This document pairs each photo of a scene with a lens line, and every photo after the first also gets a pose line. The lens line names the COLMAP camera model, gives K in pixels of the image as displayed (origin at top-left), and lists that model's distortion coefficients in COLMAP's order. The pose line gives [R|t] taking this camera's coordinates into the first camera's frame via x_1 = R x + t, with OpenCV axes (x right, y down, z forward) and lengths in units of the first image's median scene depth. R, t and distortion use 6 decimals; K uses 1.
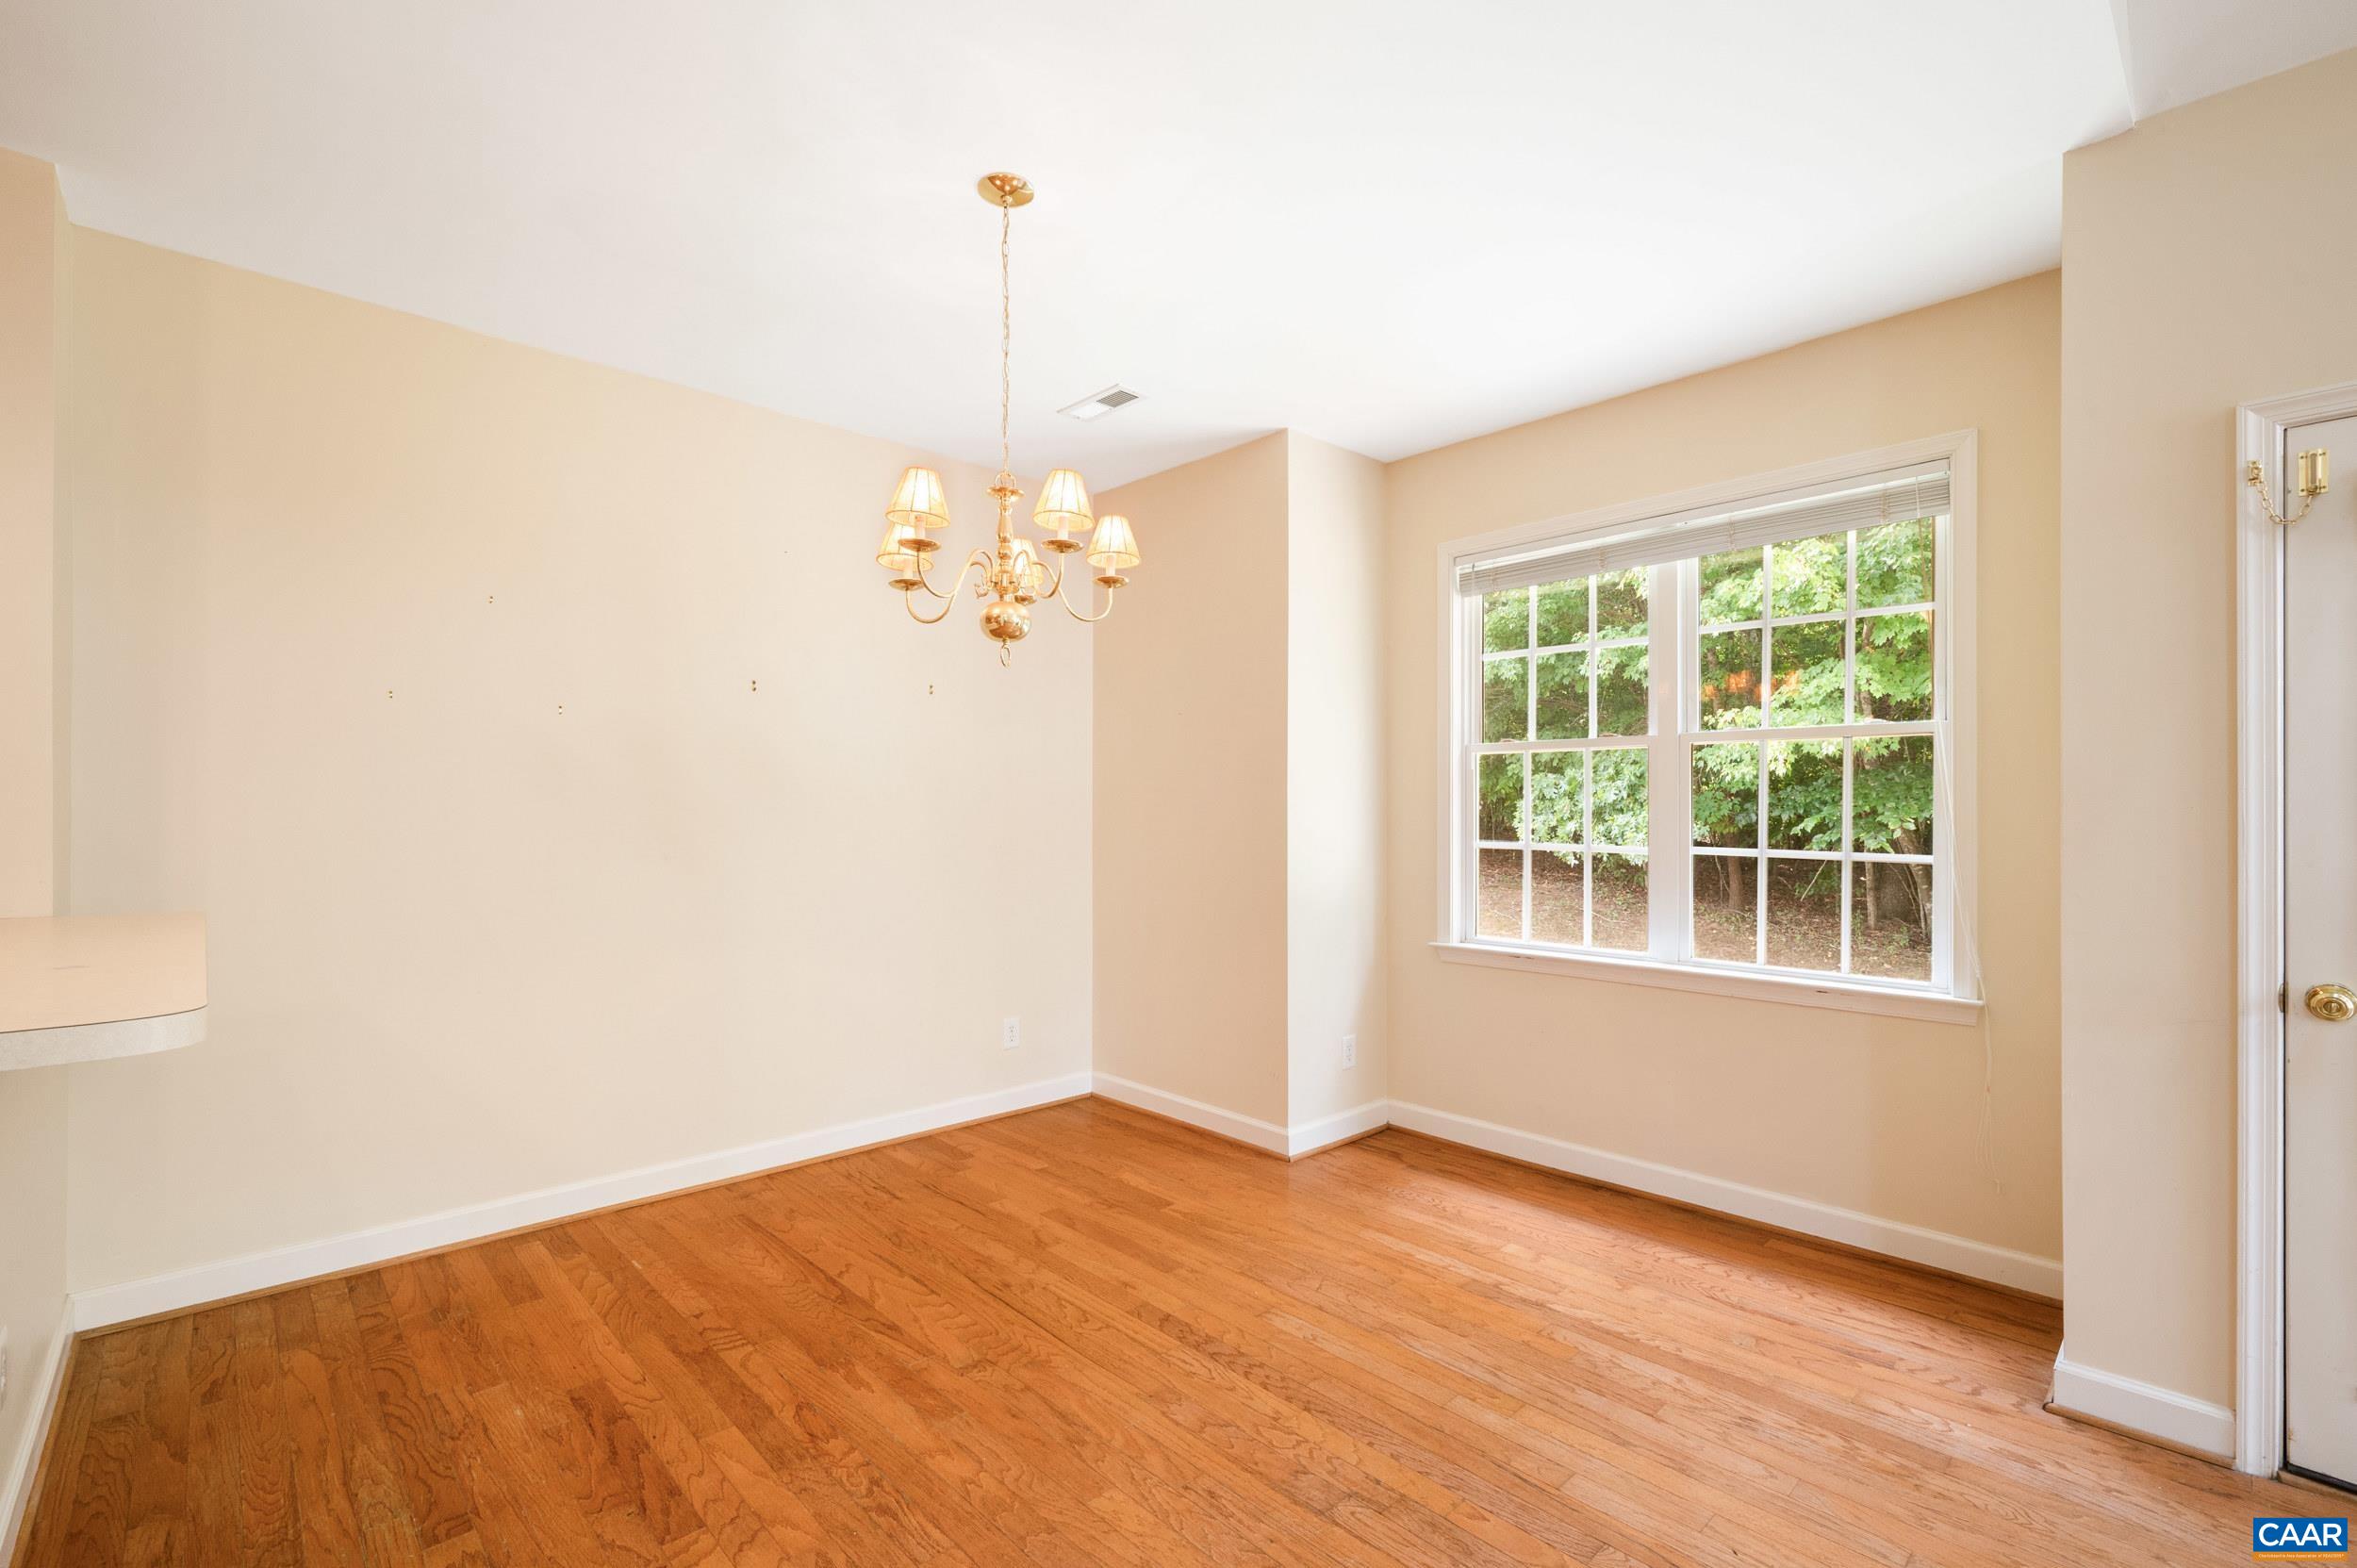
lens RADIAL K [[1040.8, 0, 1179.4], [0, 1040.8, 804.6], [0, 0, 1]] dist [0.000115, -0.000427]
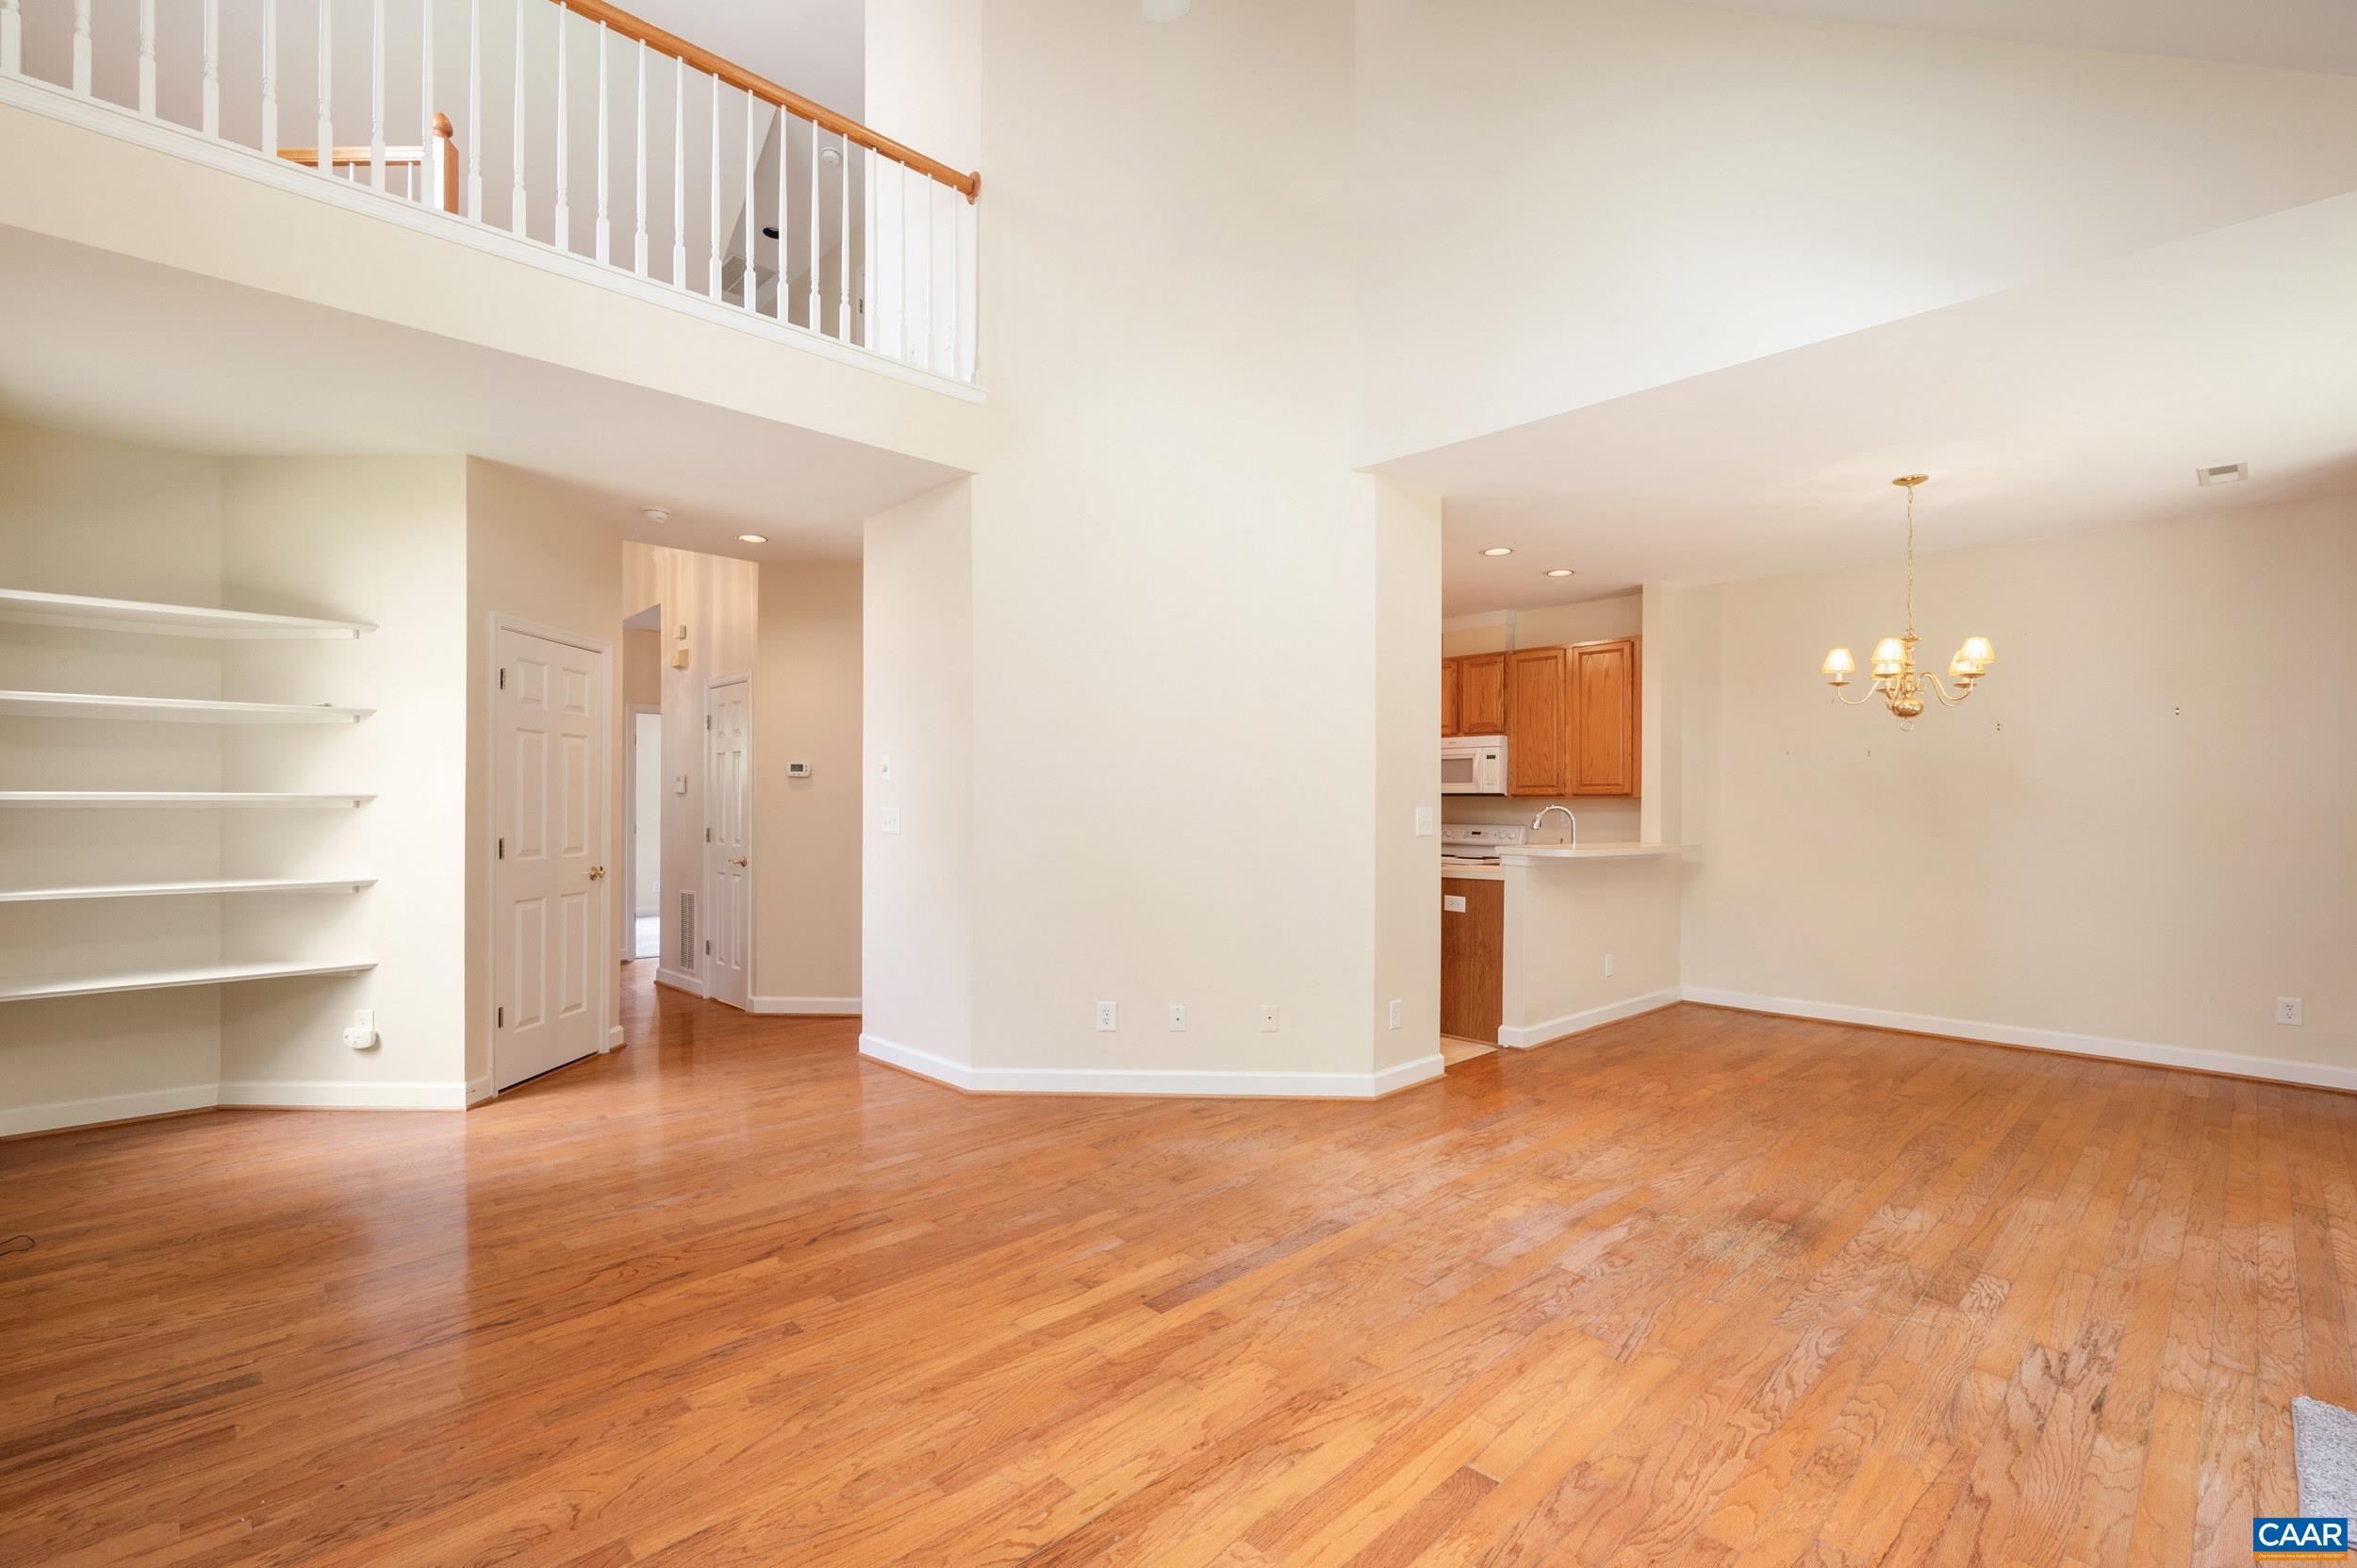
lens RADIAL K [[1040.8, 0, 1179.4], [0, 1040.8, 804.6], [0, 0, 1]] dist [0.000115, -0.000427]
pose [[0.013067, -0.001648, -0.999913, 1.250580], [-0.001479, 0.999998, -0.001668, 0.005483], [0.999914, 0.001501, 0.013065, -0.263882]]
